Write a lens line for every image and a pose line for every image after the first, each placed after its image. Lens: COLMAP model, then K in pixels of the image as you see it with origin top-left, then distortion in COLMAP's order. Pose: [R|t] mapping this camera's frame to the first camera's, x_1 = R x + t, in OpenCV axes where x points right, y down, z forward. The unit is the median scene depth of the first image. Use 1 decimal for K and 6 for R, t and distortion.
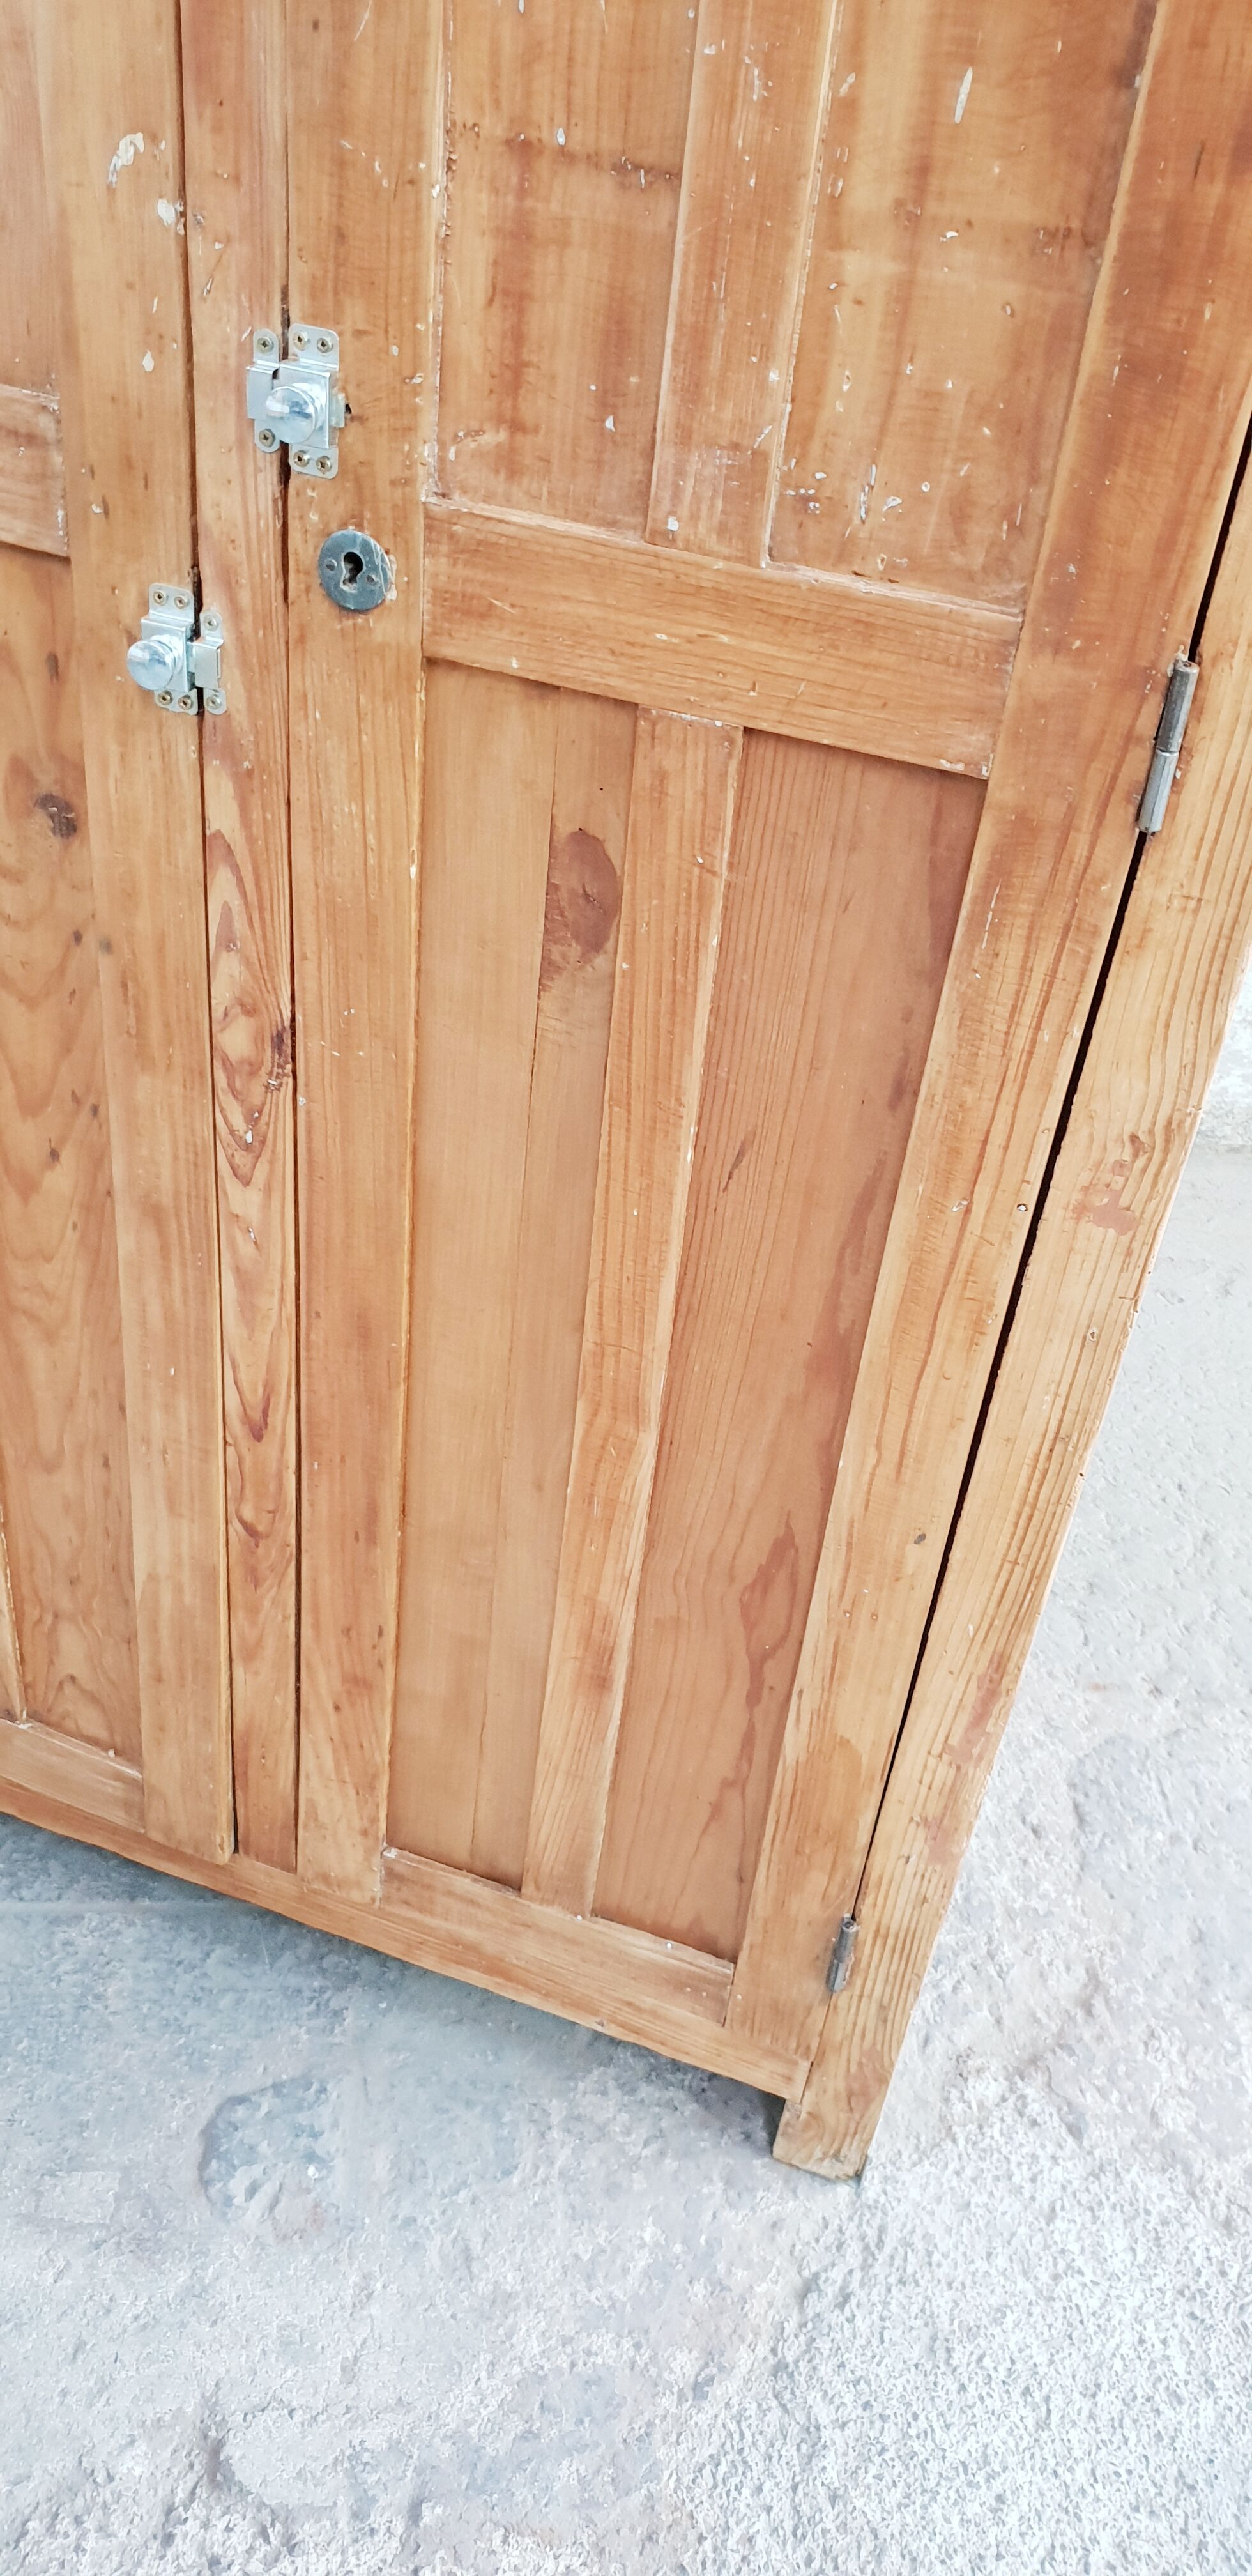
lens RADIAL K [[2011.4, 0, 670.2], [0, 2011.4, 1277.3], [0, 0, 1]] dist [0.022115, -0.014317]
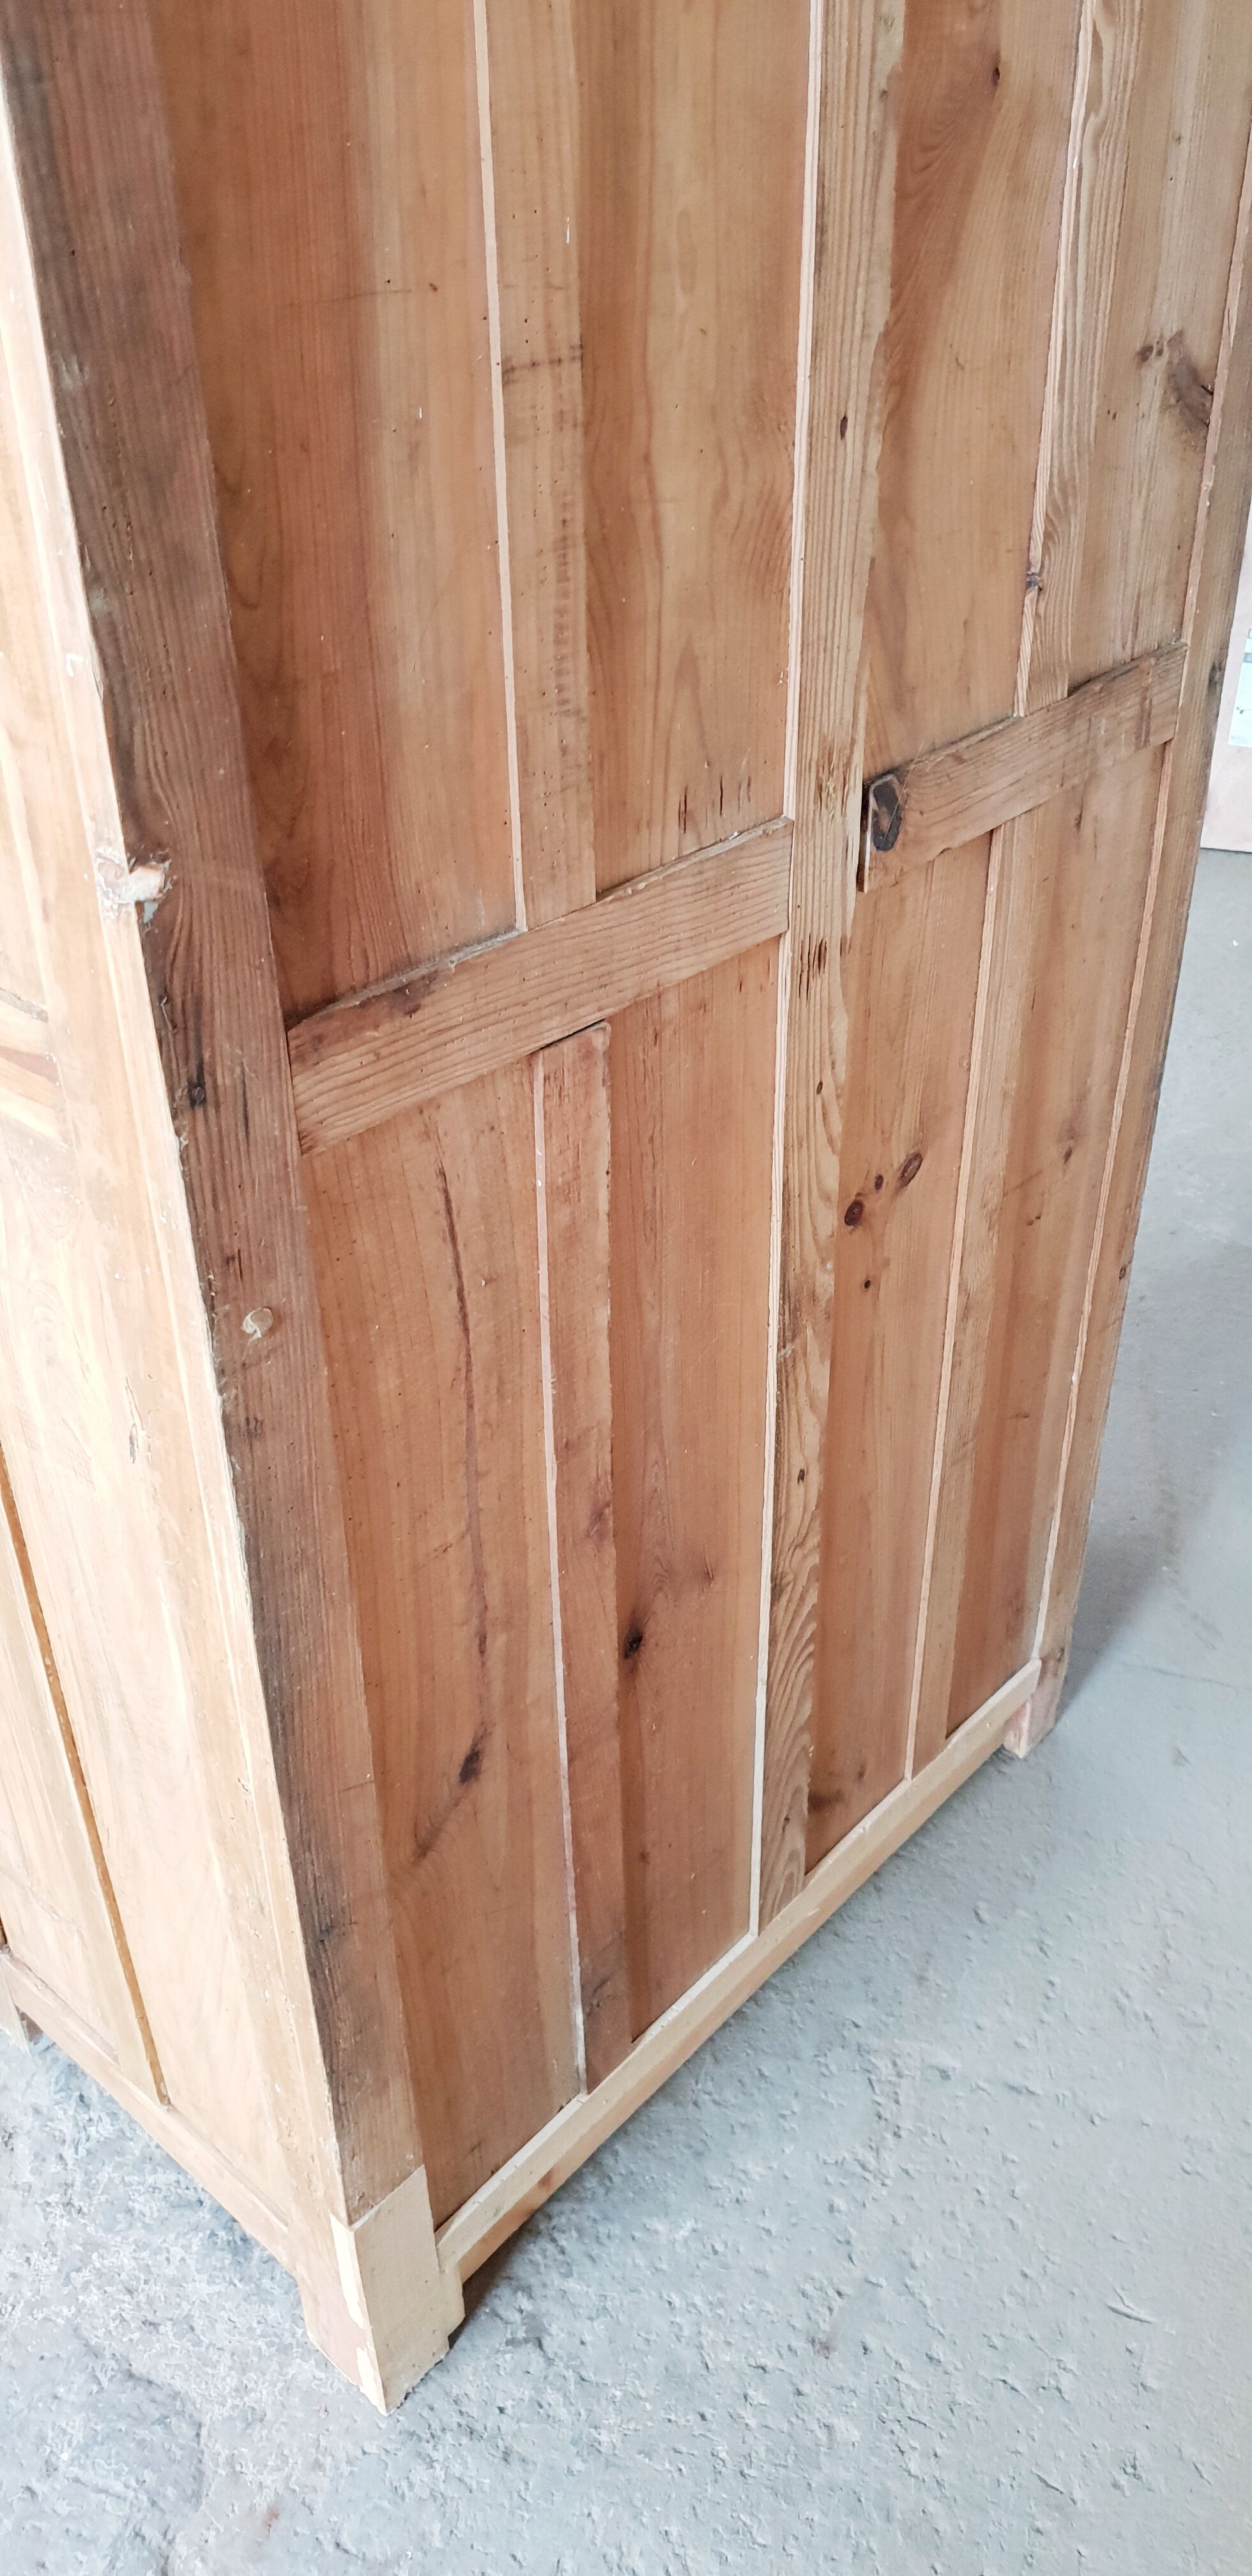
lens RADIAL K [[2011.4, 0, 631.1], [0, 2011.4, 1275.8], [0, 0, 1]] dist [0.022115, -0.014317]
pose [[-0.409496, 0.418333, -0.810747, 1.137653], [-0.584211, 0.562323, 0.585226, -1.159196], [0.700721, 0.713295, 0.014126, 1.448335]]
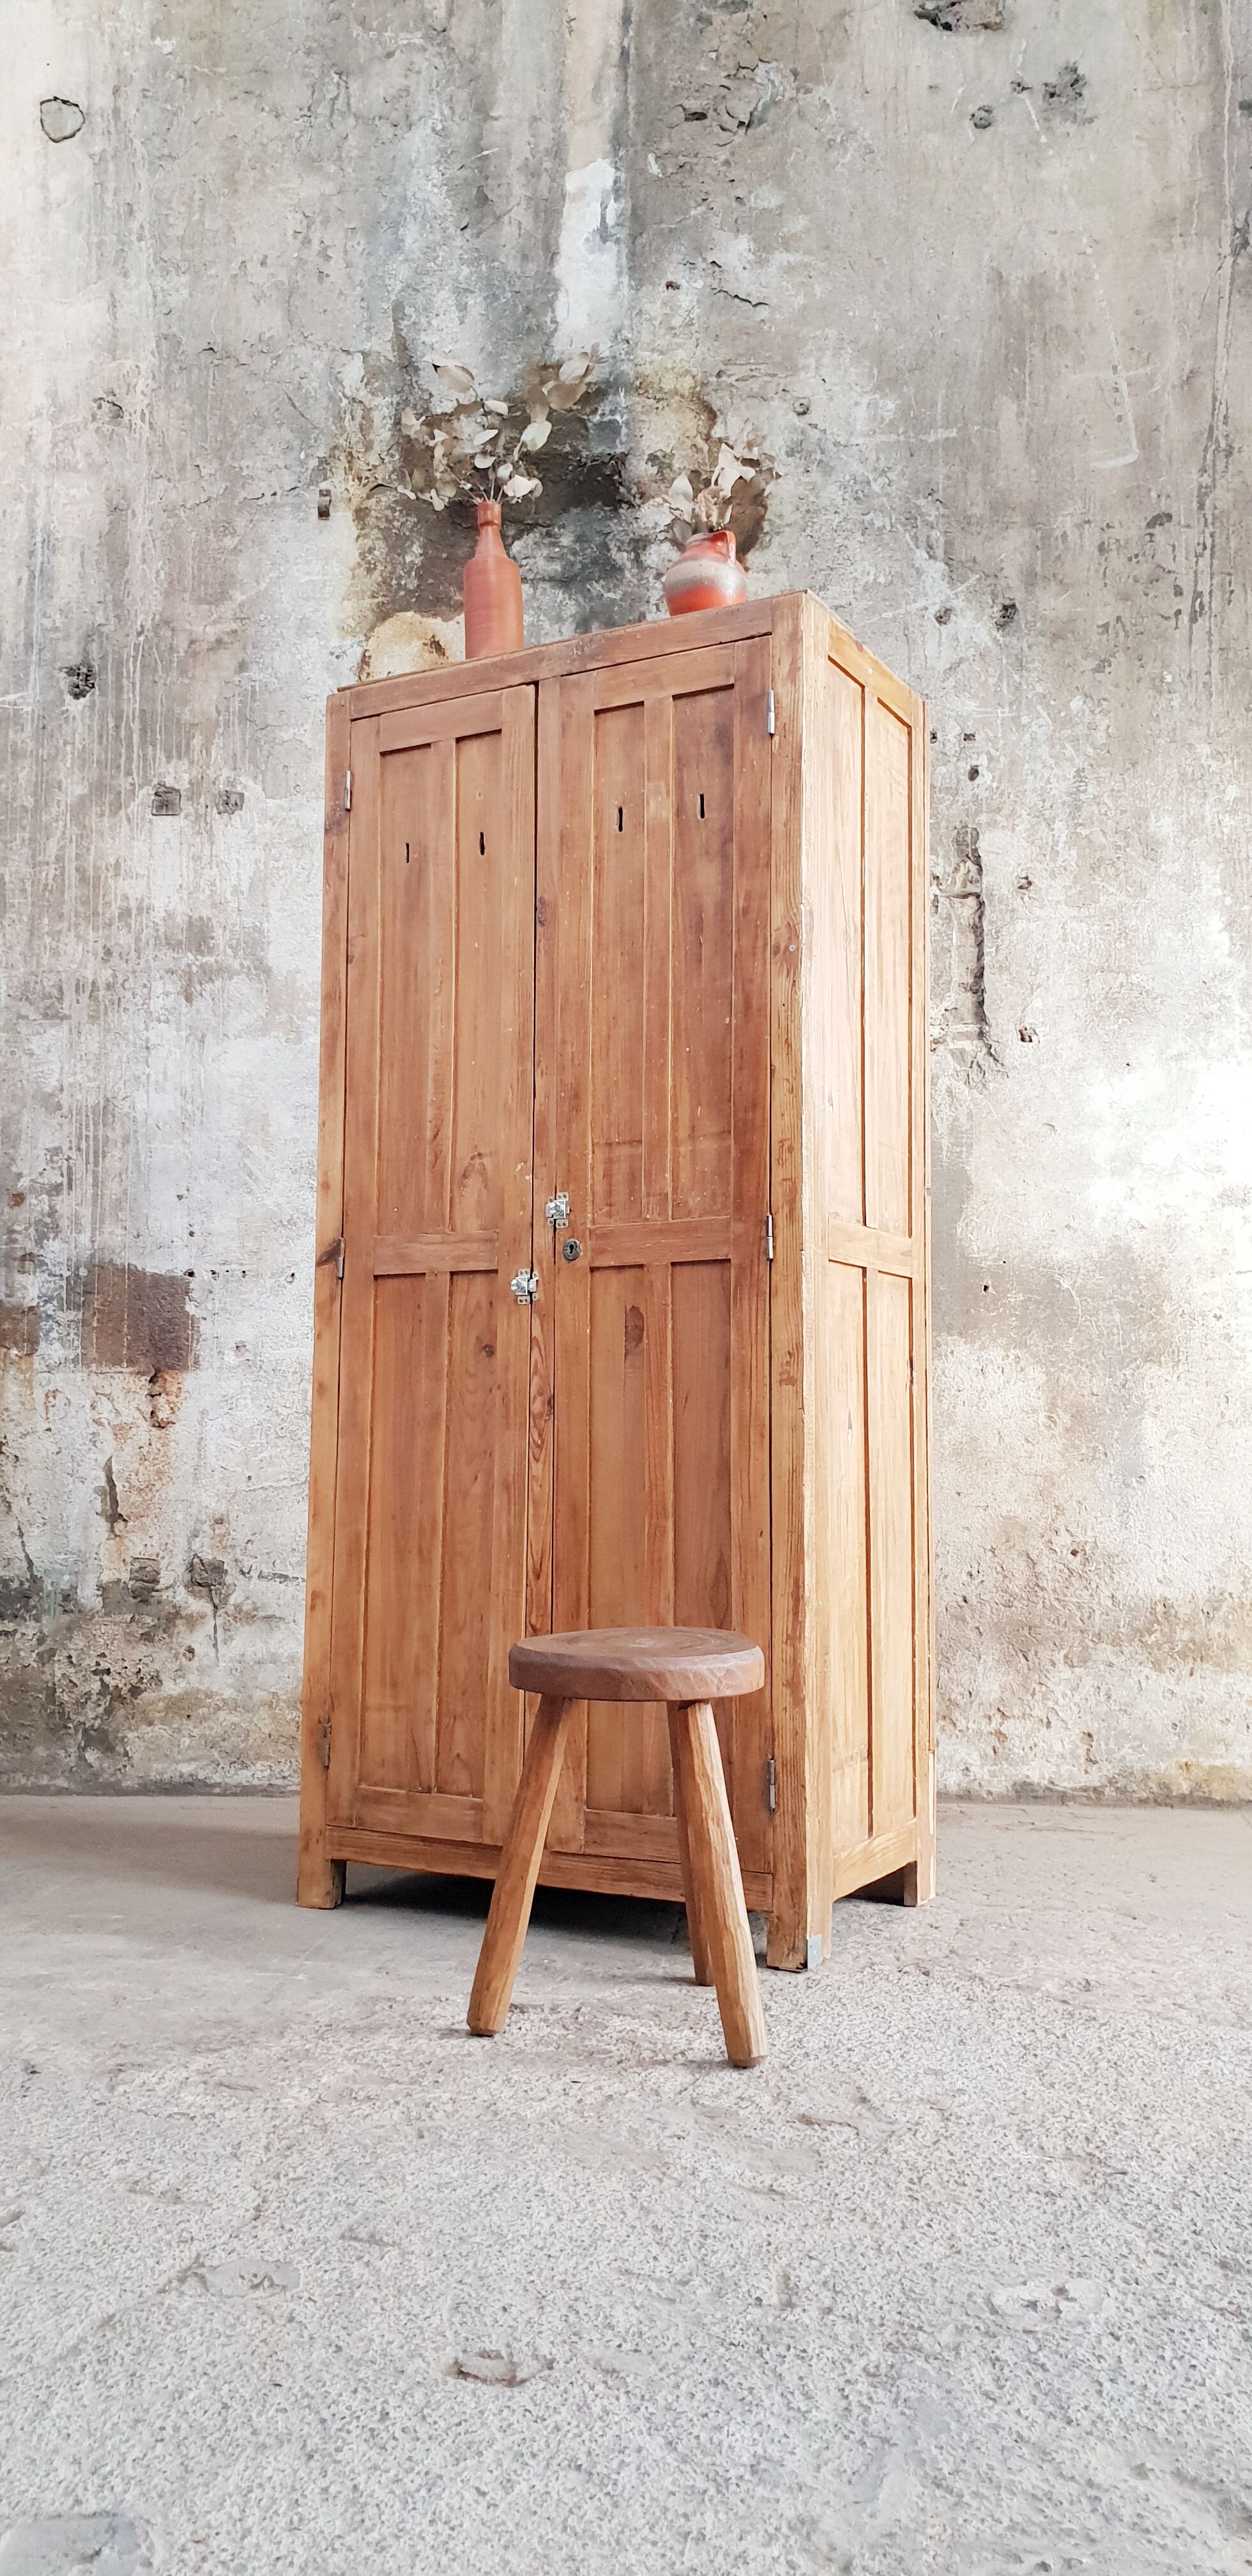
lens RADIAL K [[2011.4, 0, 670.3], [0, 2011.4, 1282.7], [0, 0, 1]] dist [0.022115, -0.014317]
pose [[0.981106, -0.119228, -0.152369, 0.533762], [-0.019035, 0.724242, -0.689283, 2.063499], [0.192534, 0.679160, 0.708289, -1.428897]]
